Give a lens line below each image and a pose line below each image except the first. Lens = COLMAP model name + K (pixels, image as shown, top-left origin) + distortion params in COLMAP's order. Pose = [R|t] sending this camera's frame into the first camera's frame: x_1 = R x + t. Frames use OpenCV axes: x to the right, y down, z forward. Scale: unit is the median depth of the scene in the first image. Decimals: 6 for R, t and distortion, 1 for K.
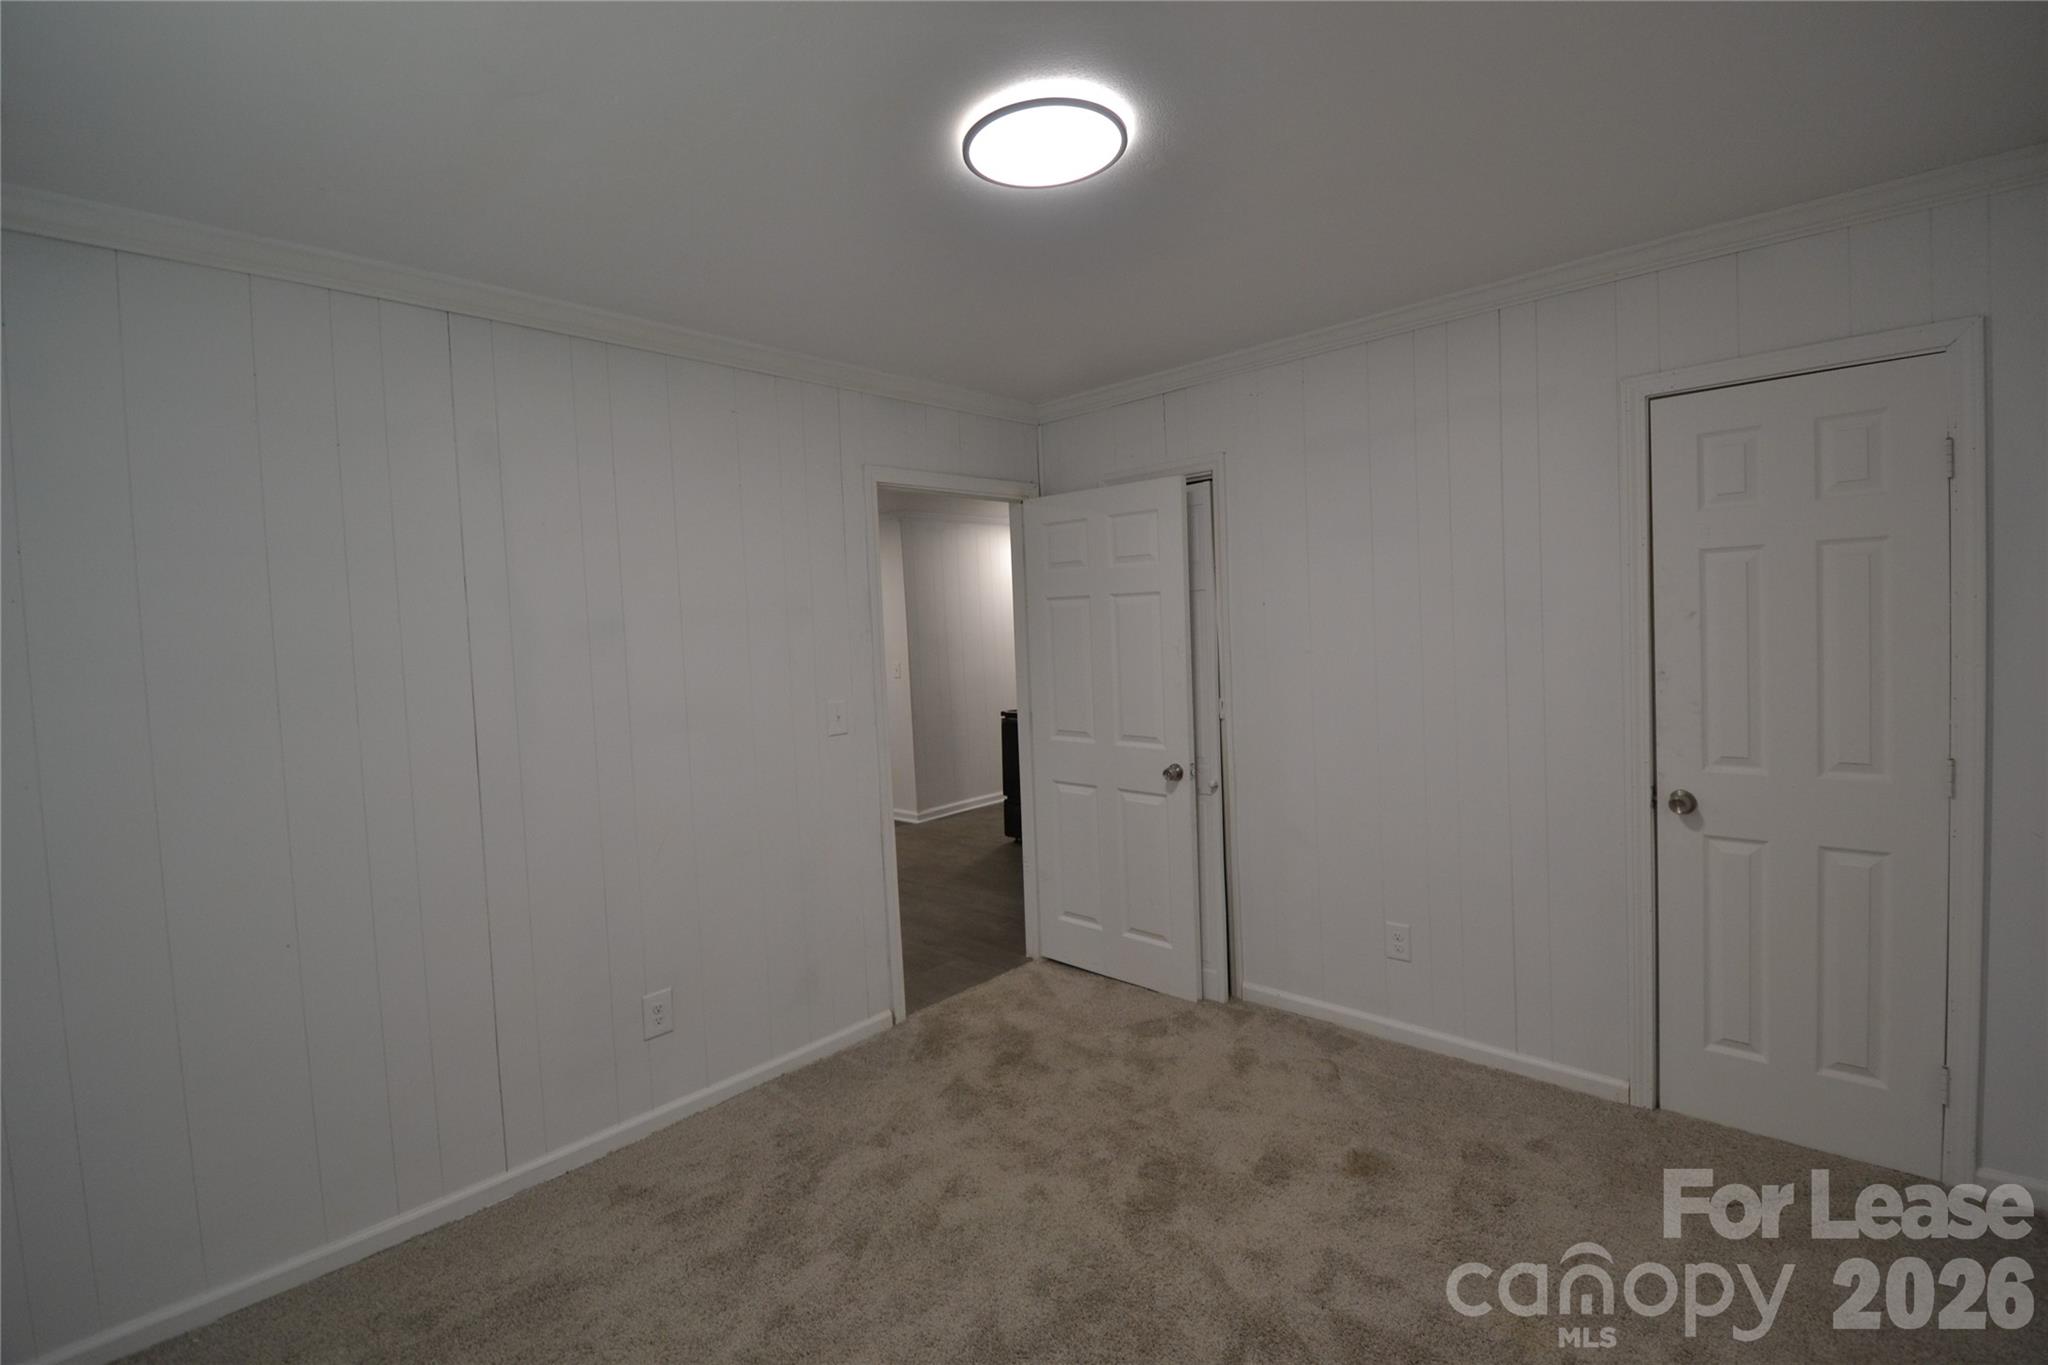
lens RADIAL K [[911.3, 0, 1028.9], [0, 911.3, 661.5], [0, 0, 1]] dist [0.019092, -0.023368]
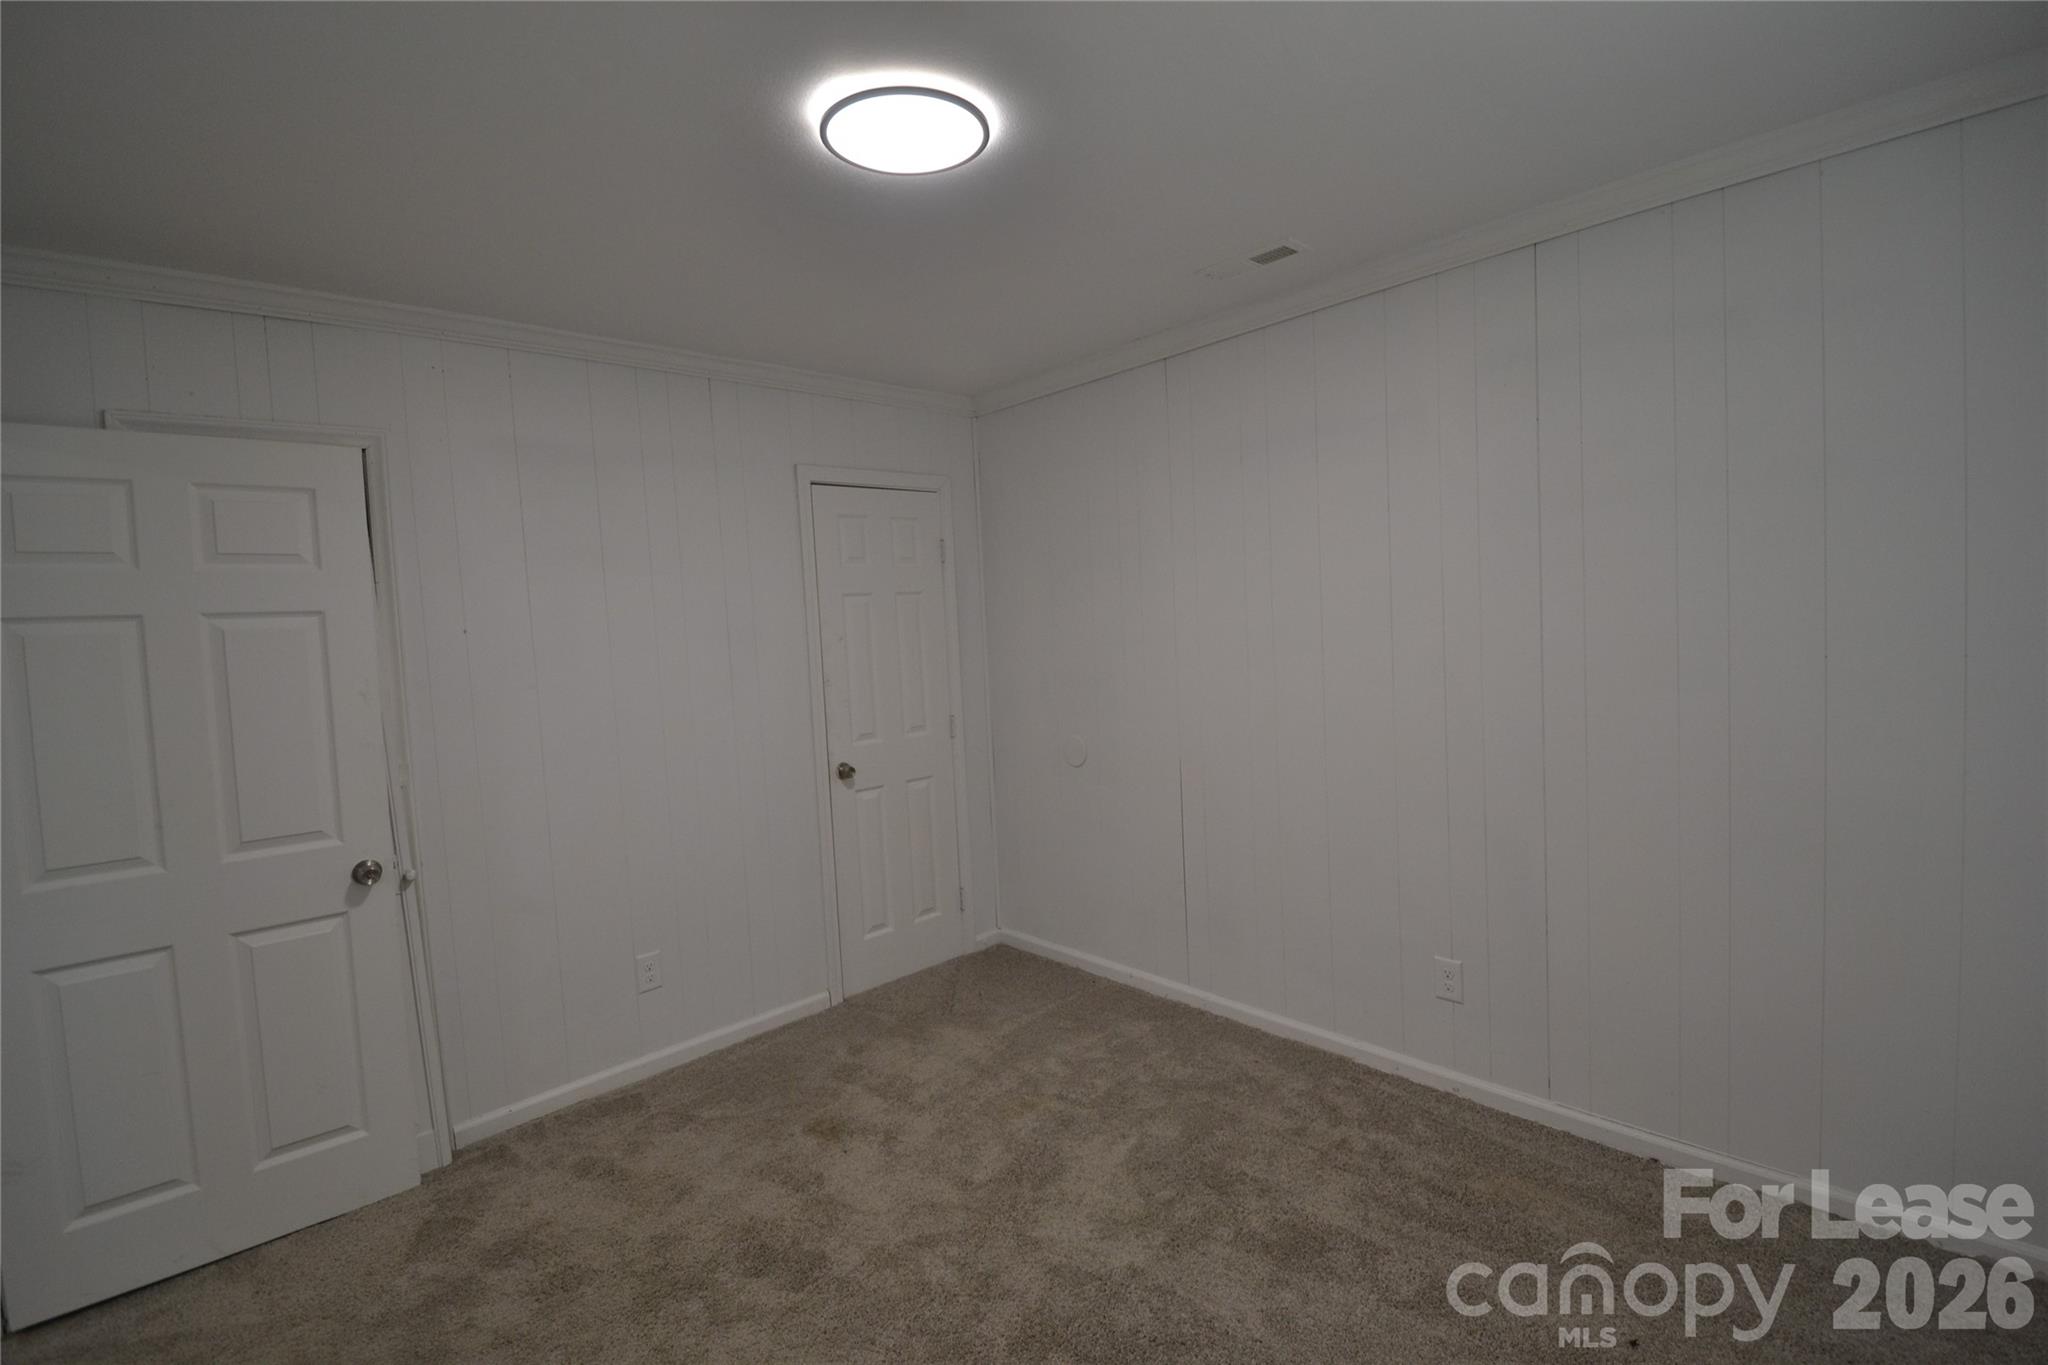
lens RADIAL K [[911.3, 0, 1028.9], [0, 911.3, 661.5], [0, 0, 1]] dist [0.019092, -0.023368]
pose [[0.073388, -0.006826, 0.997280, -0.573804], [0.090650, 0.995883, 0.000145, 0.008980], [-0.993175, 0.090393, 0.073704, 0.508562]]
